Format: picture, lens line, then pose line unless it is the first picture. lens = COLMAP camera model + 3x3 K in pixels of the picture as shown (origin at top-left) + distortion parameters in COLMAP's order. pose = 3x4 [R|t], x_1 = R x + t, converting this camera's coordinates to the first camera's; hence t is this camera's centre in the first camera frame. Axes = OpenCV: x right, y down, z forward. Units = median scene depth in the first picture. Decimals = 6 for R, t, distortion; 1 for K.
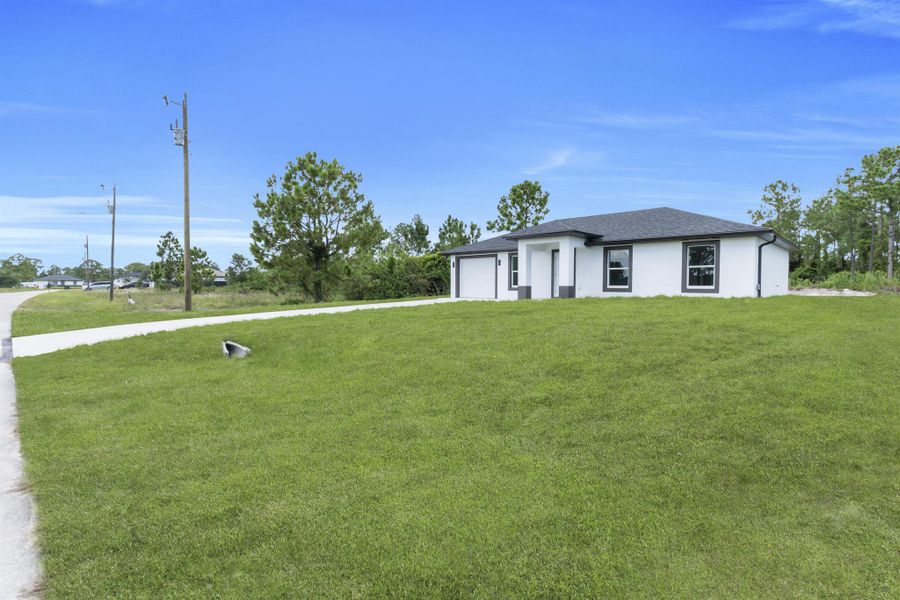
lens RADIAL K [[434.3, 0, 449.9], [0, 434.3, 294.7], [0, 0, 1]] dist [0.009705, -0.003527]
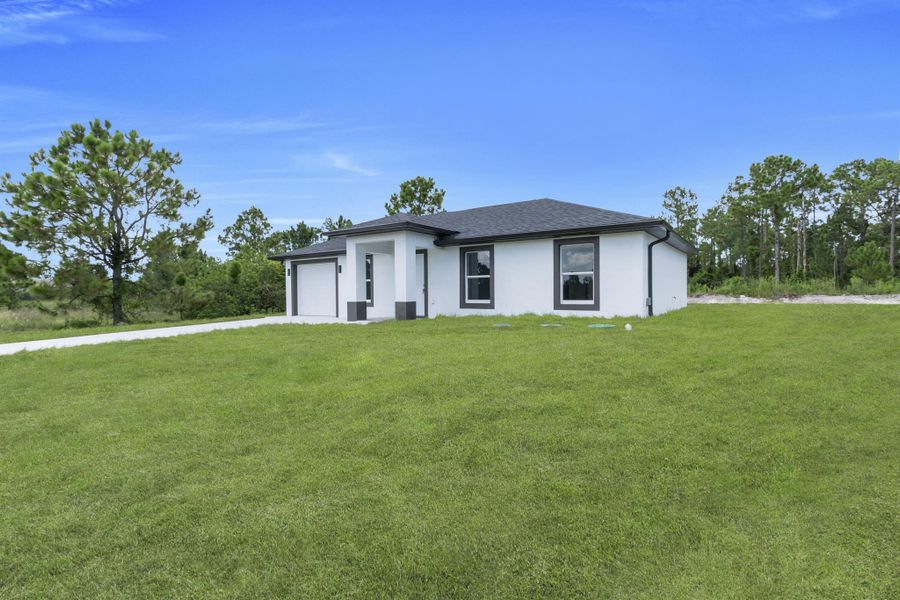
lens RADIAL K [[434.3, 0, 452.7], [0, 434.3, 294.1], [0, 0, 1]] dist [0.009705, -0.003527]
pose [[0.986812, -0.013336, 0.161318, 0.123265], [0.016161, 0.999738, -0.016215, -0.010691], [-0.161060, 0.018608, 0.986769, 0.155710]]
